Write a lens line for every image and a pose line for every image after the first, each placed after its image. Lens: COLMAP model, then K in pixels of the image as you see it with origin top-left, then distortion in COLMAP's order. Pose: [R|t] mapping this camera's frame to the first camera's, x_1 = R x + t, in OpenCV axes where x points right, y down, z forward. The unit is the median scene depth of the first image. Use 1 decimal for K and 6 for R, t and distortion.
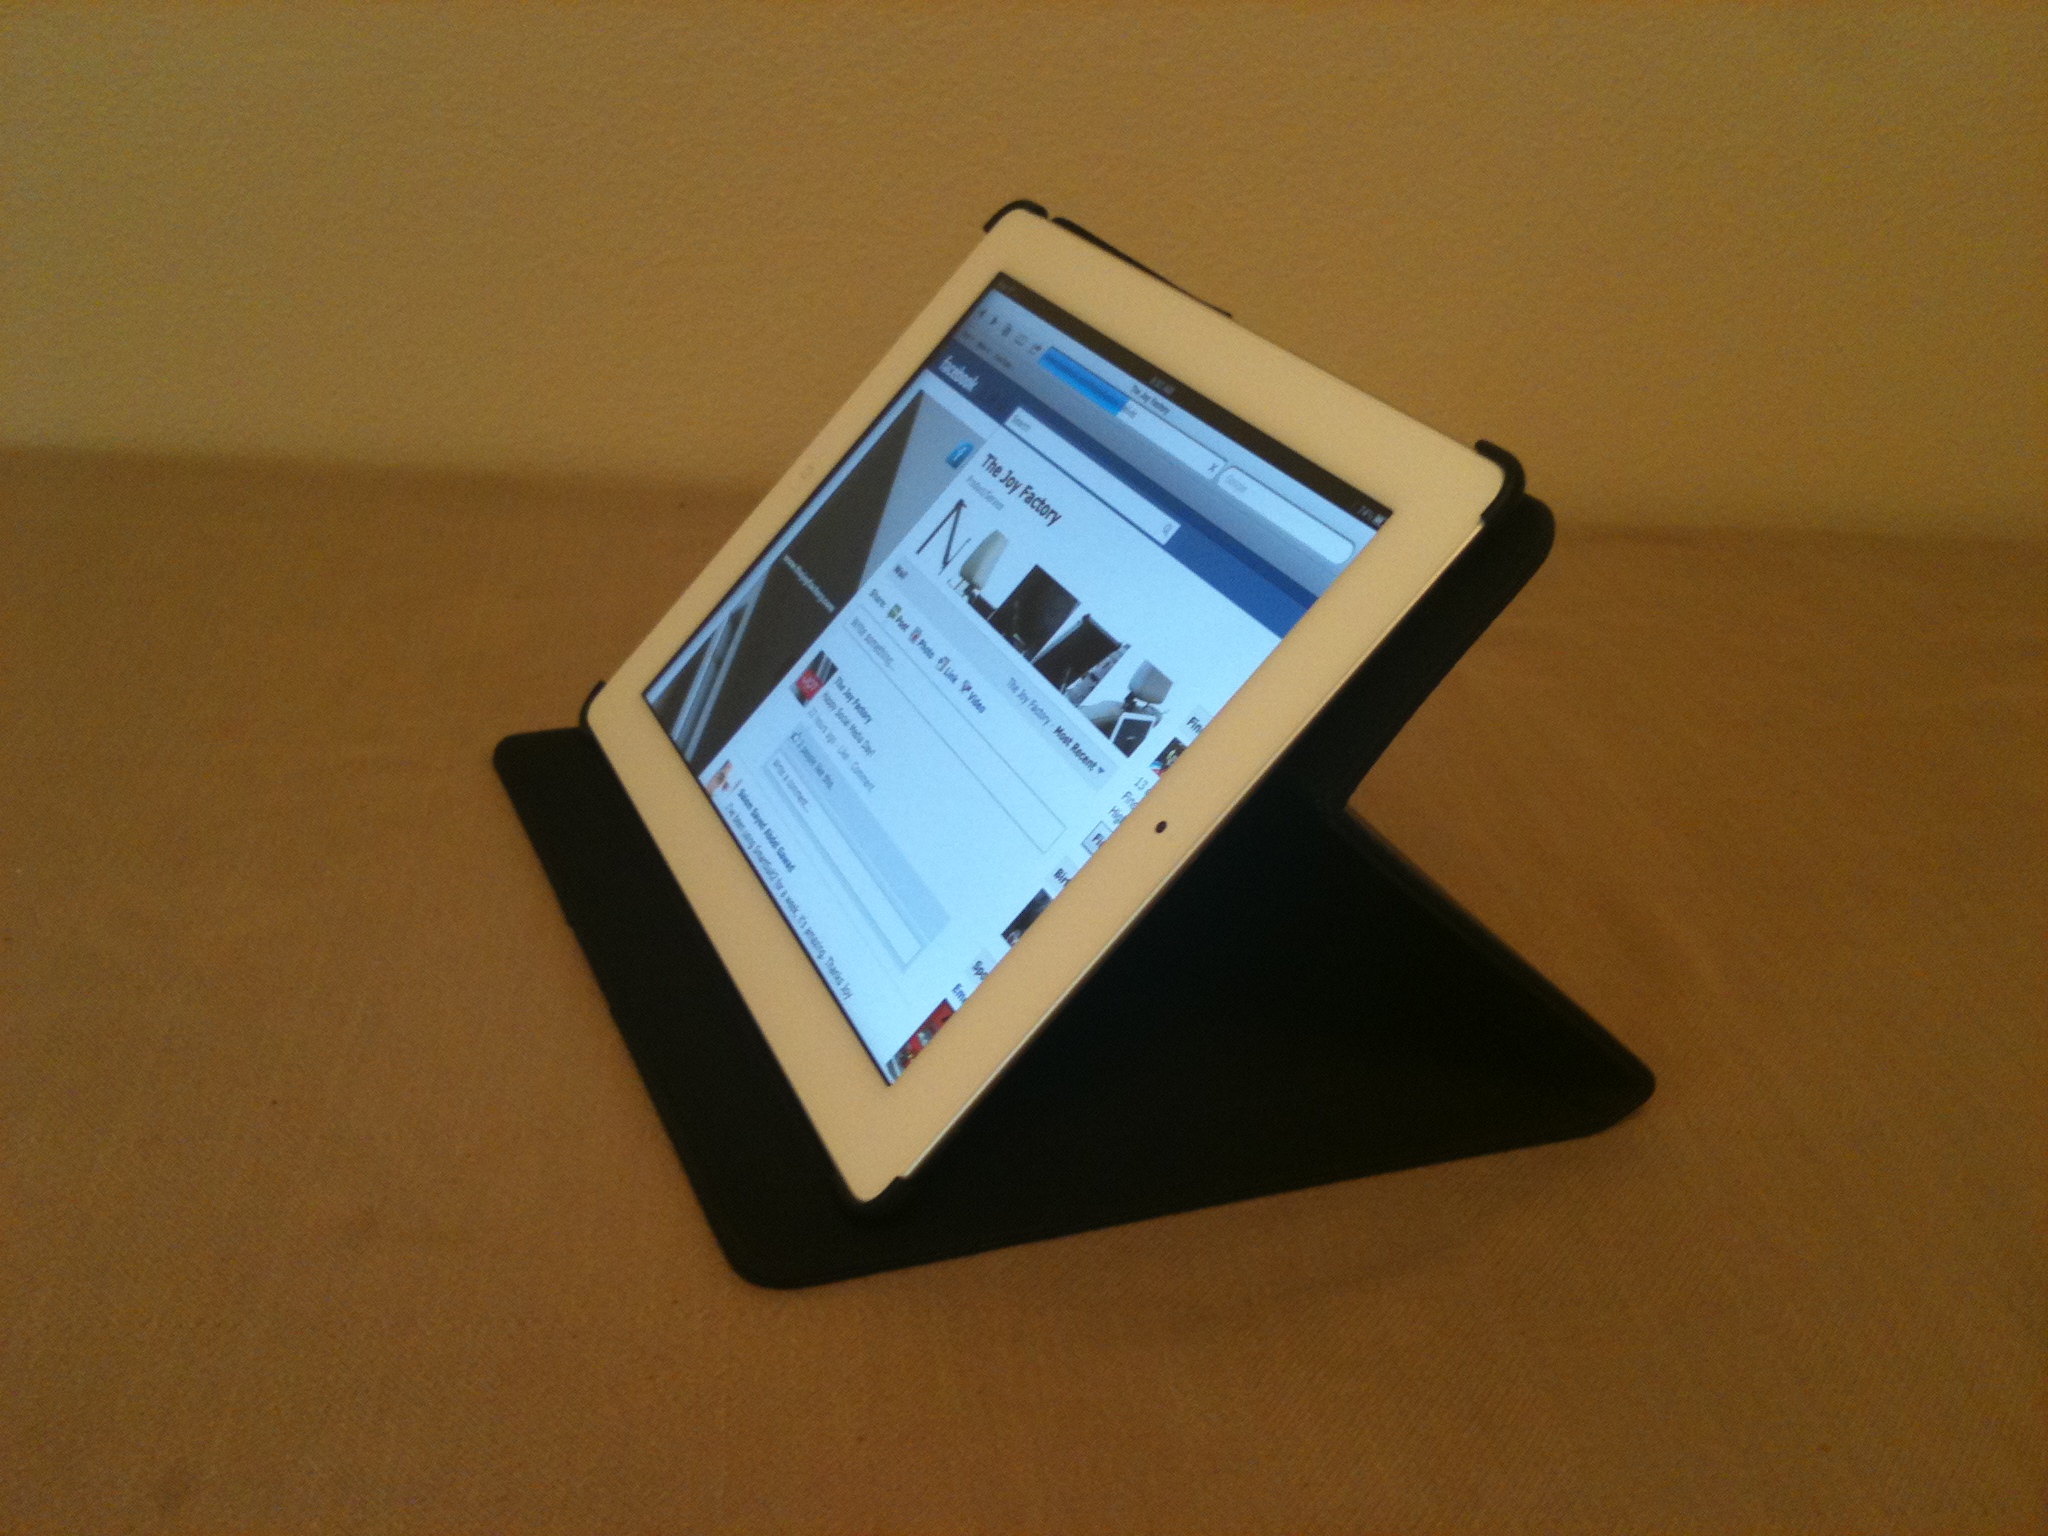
lens RADIAL K [[2177.2, 0, 1029.3], [0, 2177.2, 822.6], [0, 0, 1]] dist [0.201520, -0.582857]
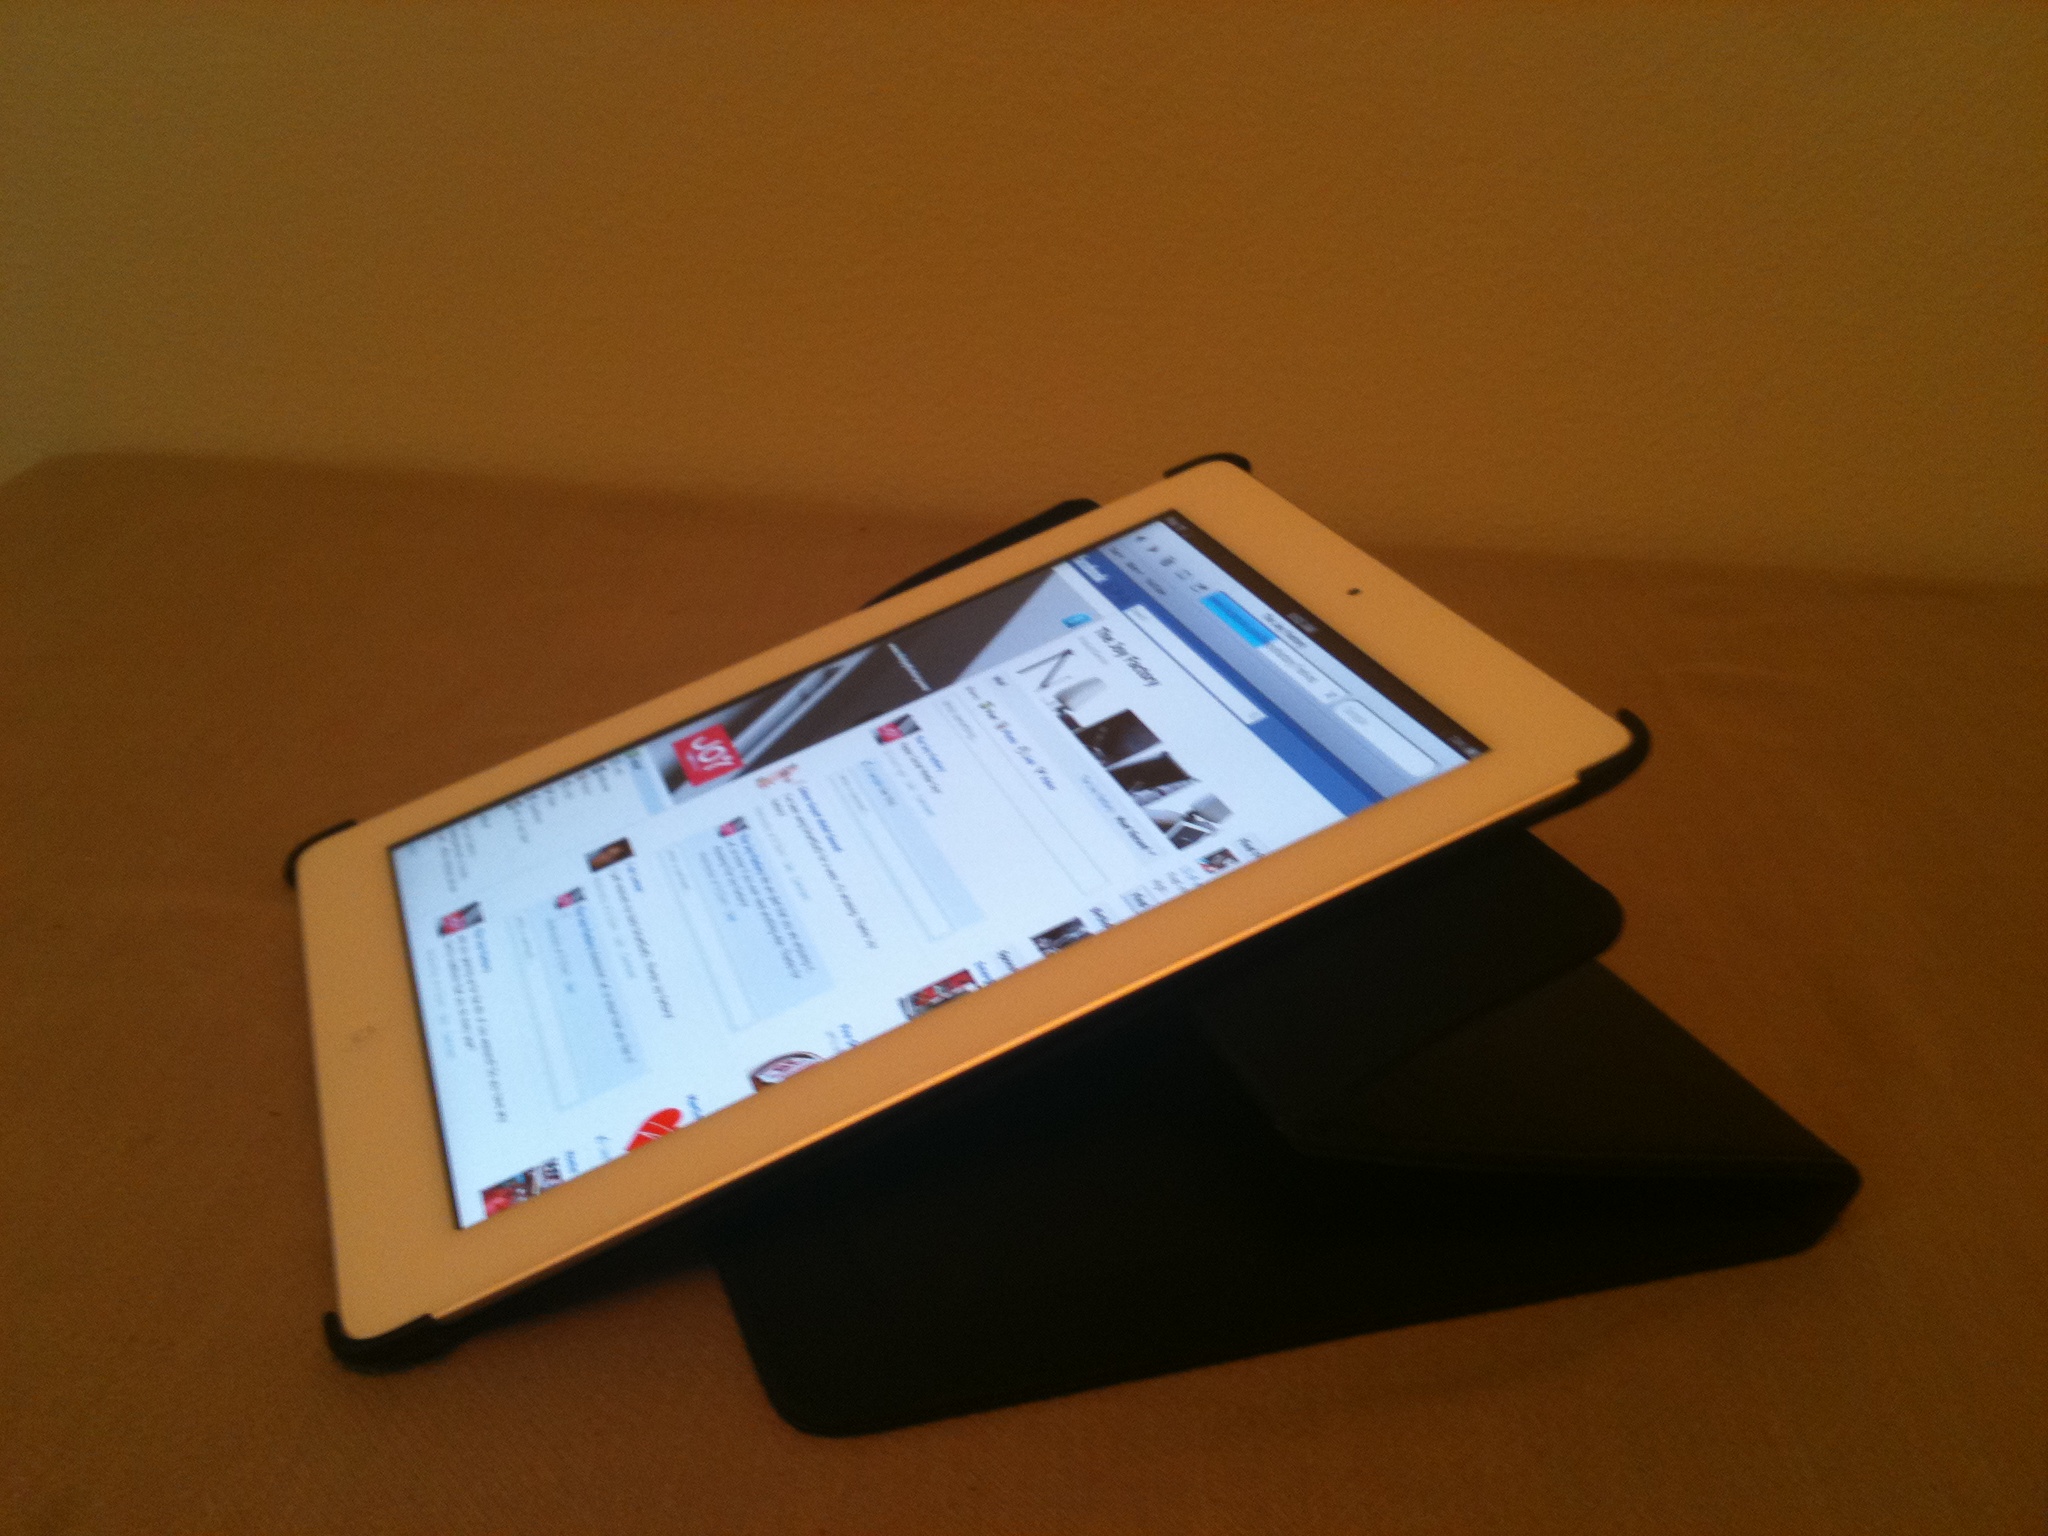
lens RADIAL K [[2177.2, 0, 1029.3], [0, 2177.2, 822.6], [0, 0, 1]] dist [0.201520, -0.582857]
pose [[0.903570, 0.418068, 0.093706, -0.128663], [-0.389404, 0.892573, -0.227327, 0.226310], [-0.178677, 0.168917, 0.969299, -0.142996]]
